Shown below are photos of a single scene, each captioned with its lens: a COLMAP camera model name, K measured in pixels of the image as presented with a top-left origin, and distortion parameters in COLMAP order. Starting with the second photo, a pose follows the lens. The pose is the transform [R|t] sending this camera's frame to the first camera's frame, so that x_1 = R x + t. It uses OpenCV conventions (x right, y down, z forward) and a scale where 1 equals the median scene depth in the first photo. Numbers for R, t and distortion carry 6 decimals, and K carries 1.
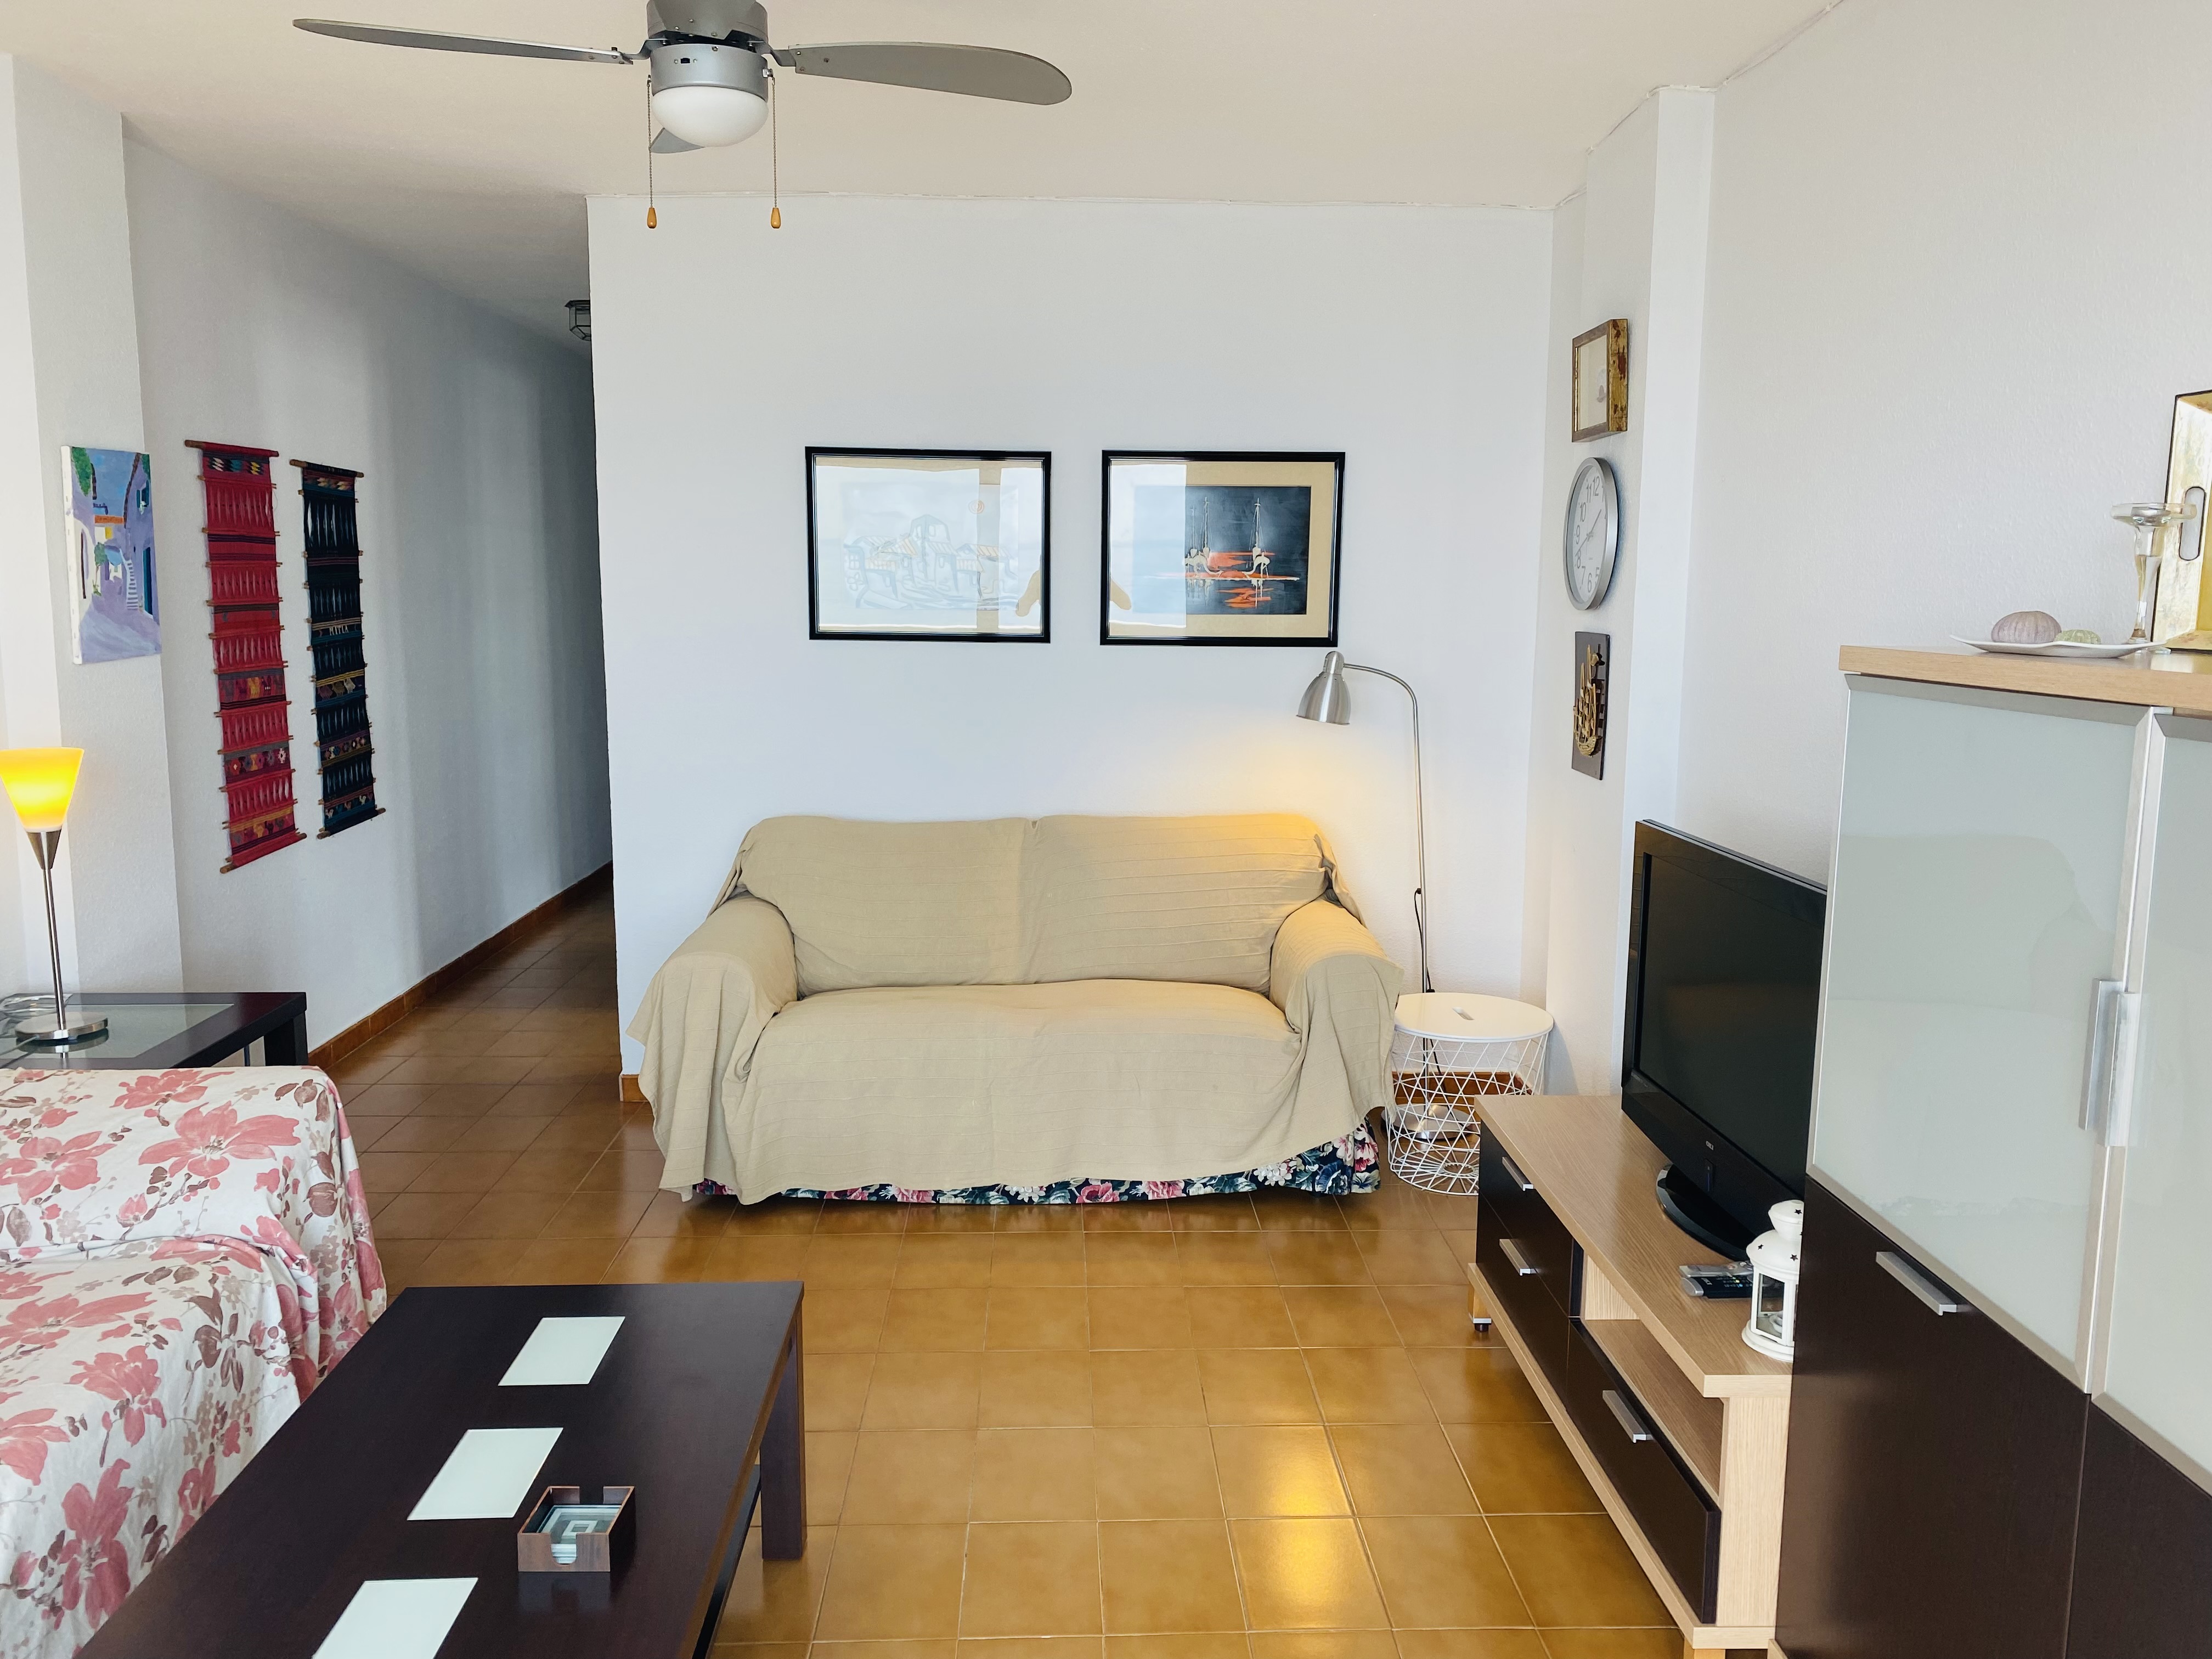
lens RADIAL K [[1684.9, 0, 1107.4], [0, 1684.9, 825.7], [0, 0, 1]] dist [0.047598, -0.063176]
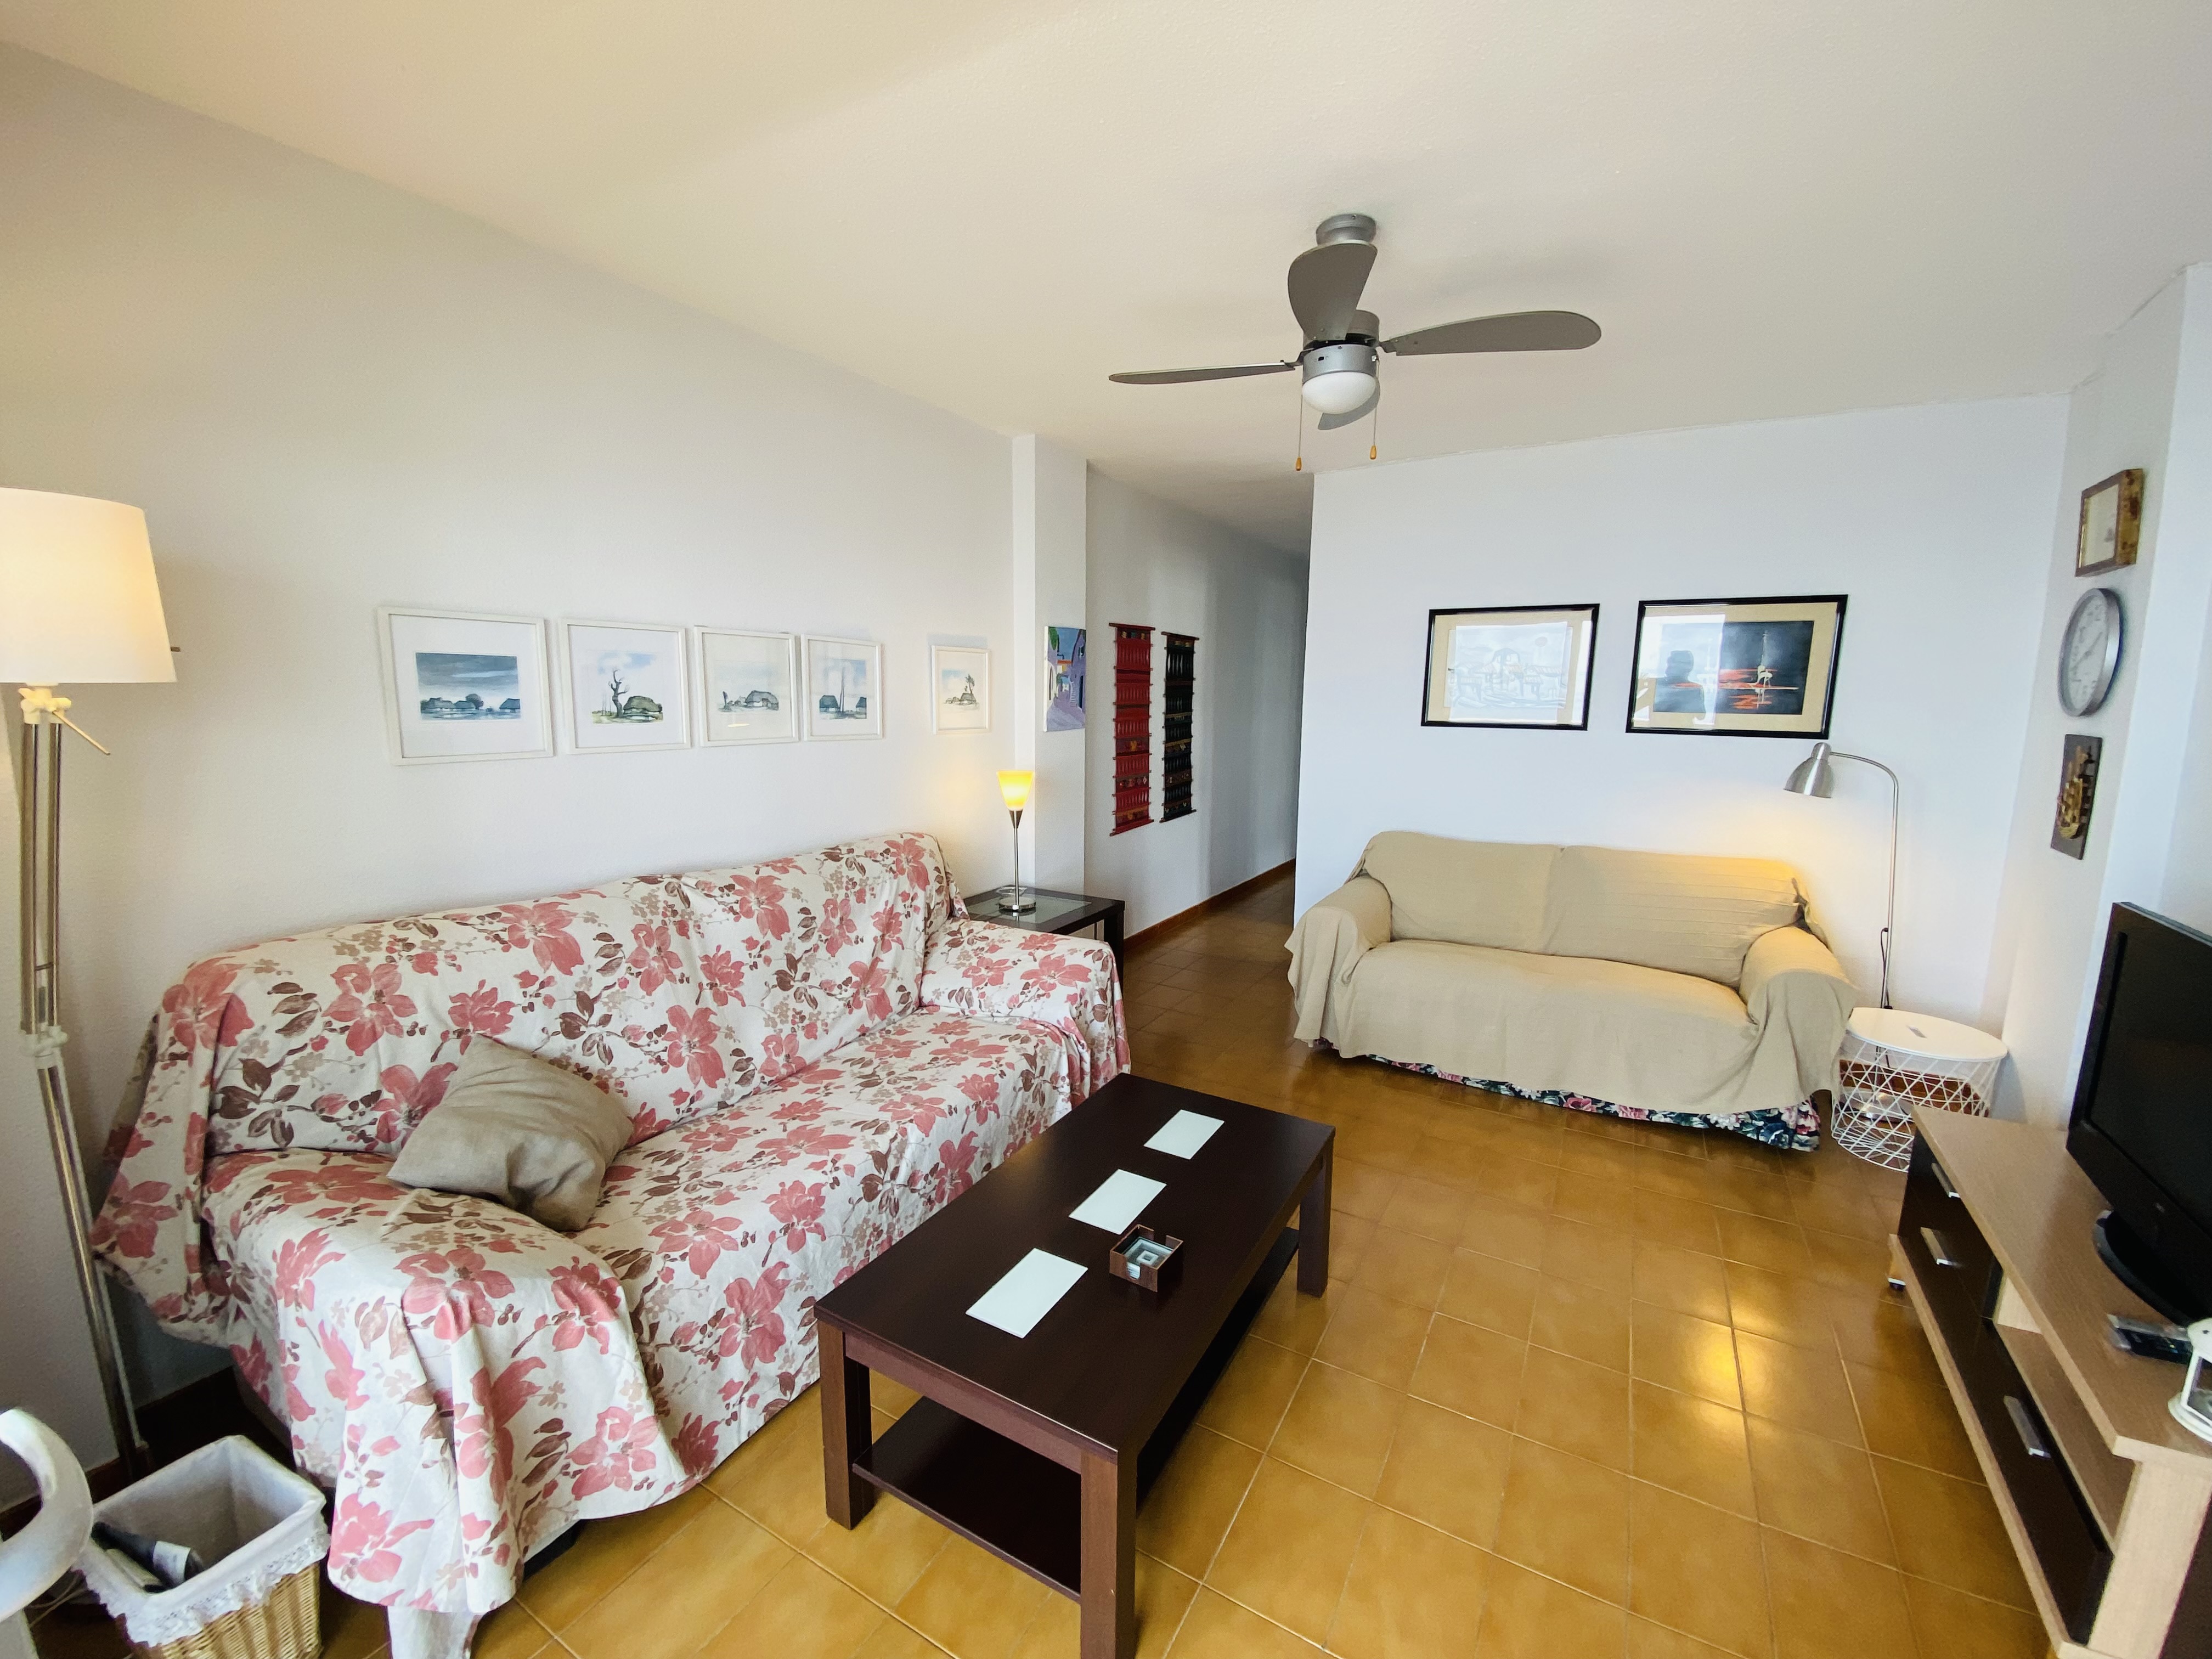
lens RADIAL K [[888.8, 0, 1081.8], [0, 888.8, 830.6], [0, 0, 1]] dist [-0.014004, -0.009150]
pose [[0.834351, 0.083824, -0.544823, 0.034069], [-0.080686, 0.996296, 0.029721, -0.008889], [0.545297, 0.019162, 0.838024, 0.119578]]
